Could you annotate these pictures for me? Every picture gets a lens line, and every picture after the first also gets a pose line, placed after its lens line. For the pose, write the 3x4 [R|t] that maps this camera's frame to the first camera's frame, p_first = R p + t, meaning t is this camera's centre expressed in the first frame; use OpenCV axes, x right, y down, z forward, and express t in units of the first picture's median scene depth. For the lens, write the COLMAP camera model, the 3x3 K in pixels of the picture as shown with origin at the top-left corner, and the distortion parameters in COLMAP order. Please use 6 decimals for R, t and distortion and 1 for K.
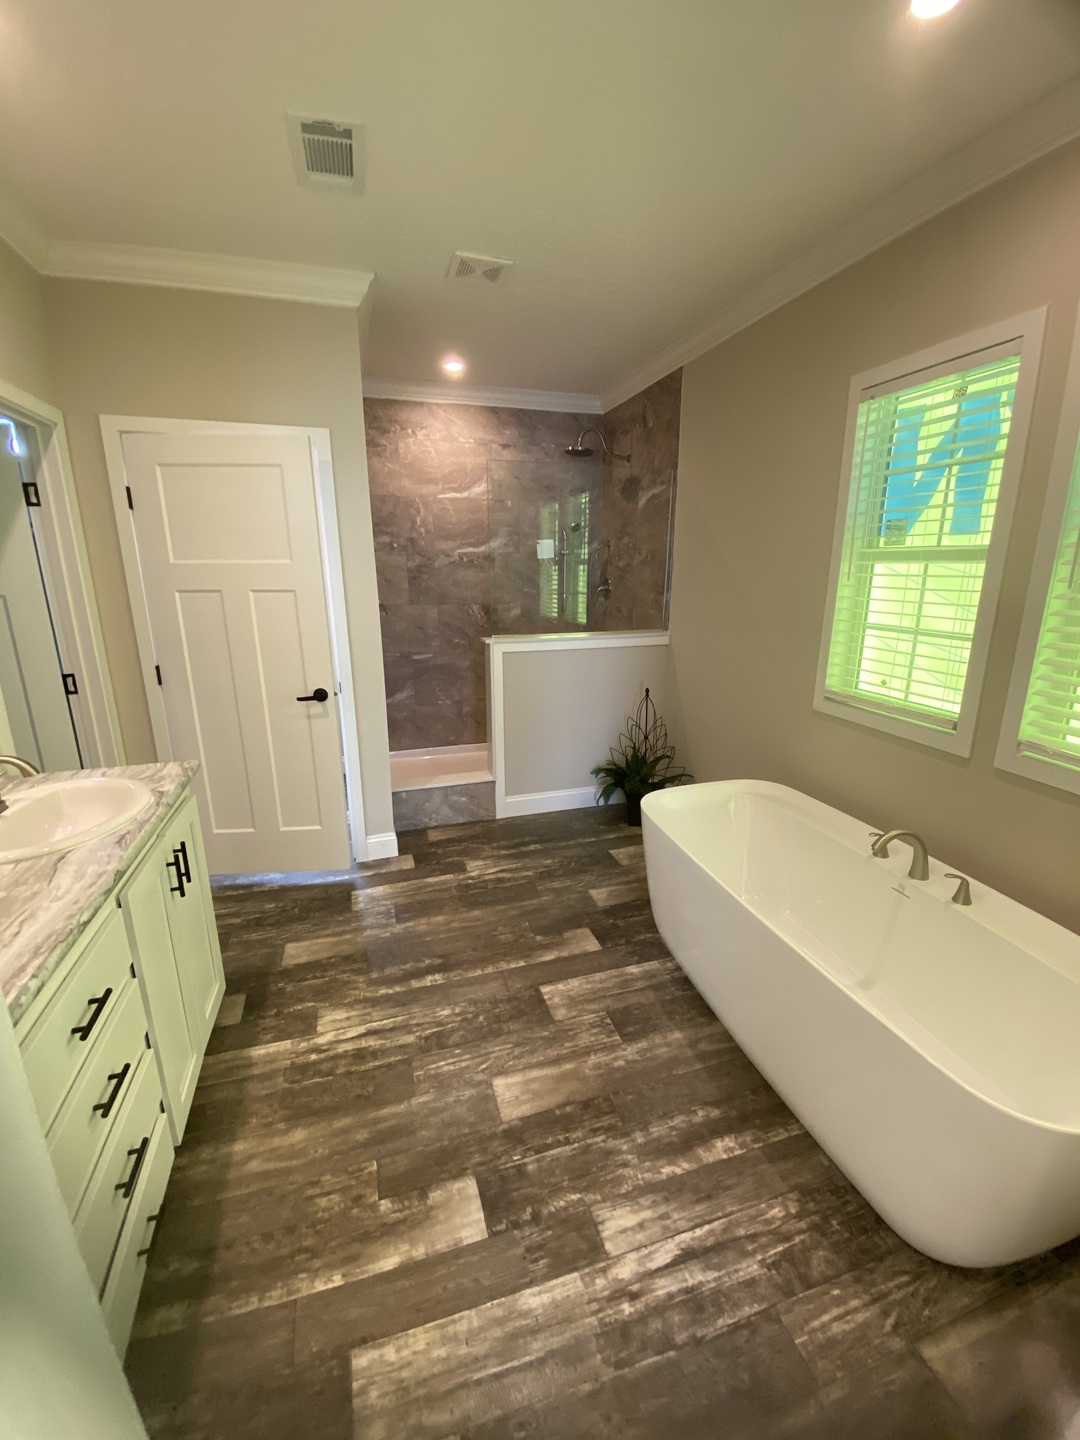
lens RADIAL K [[590.4, 0, 539.7], [0, 590.4, 724.9], [0, 0, 1]] dist [0.007909, -0.013172]
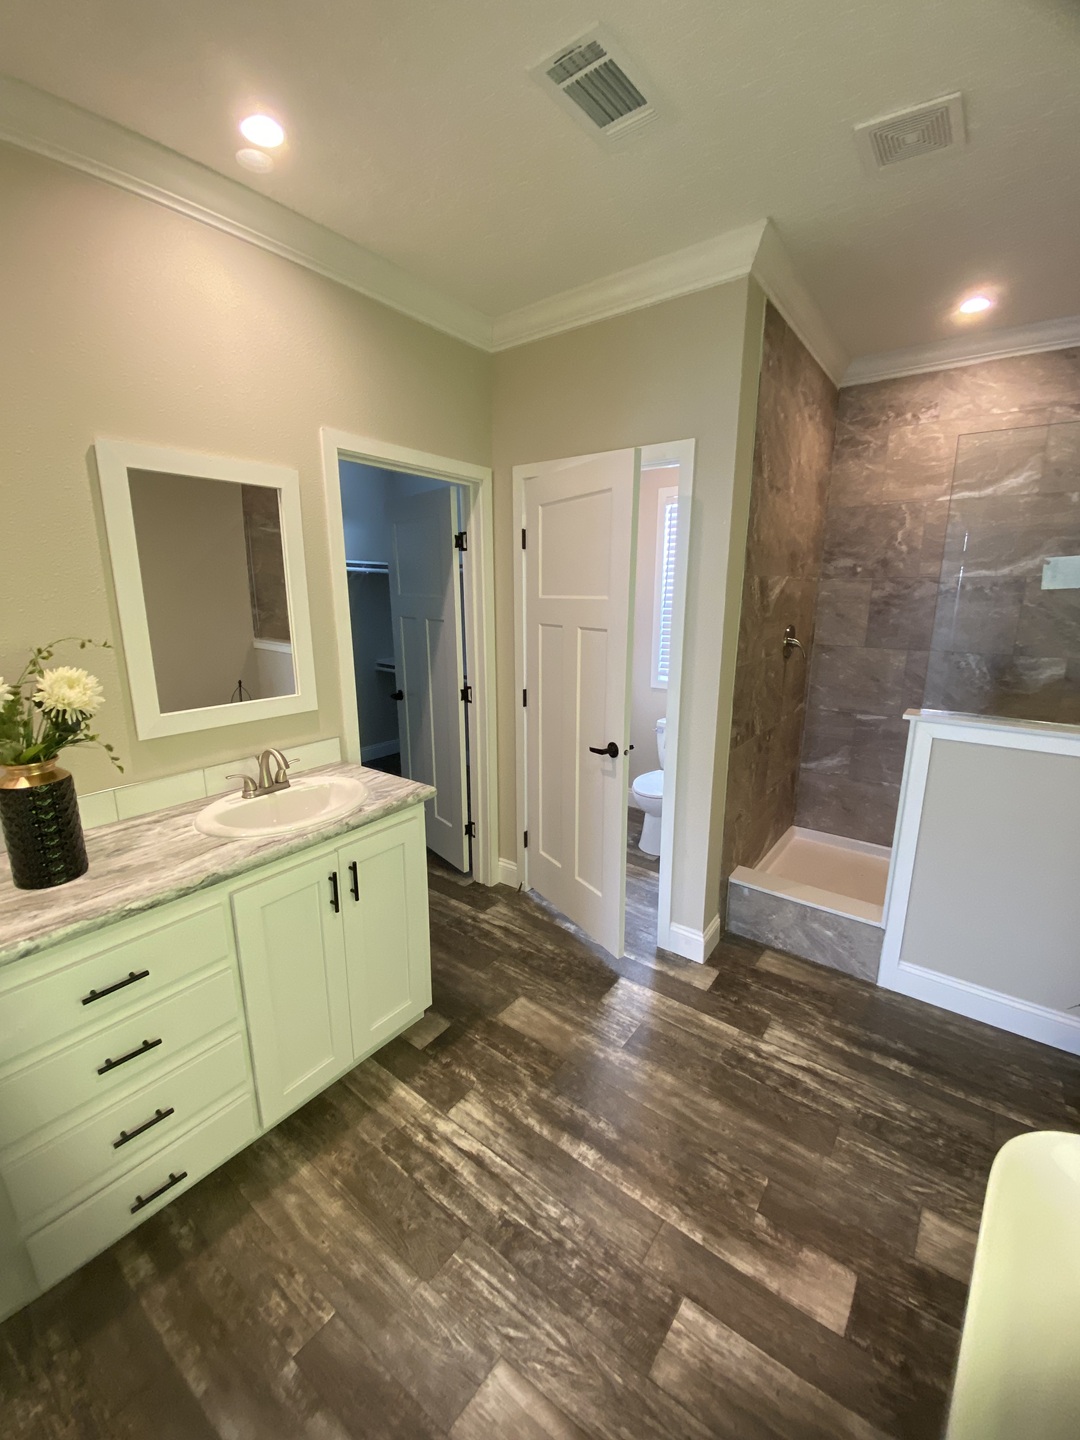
lens RADIAL K [[590.4, 0, 538.6], [0, 590.4, 713.5], [0, 0, 1]] dist [0.007909, -0.013172]
pose [[0.571819, 0.173166, -0.801896, 0.325264], [-0.211699, 0.975510, 0.059698, -0.162974], [0.792595, 0.135625, 0.594474, 0.491443]]
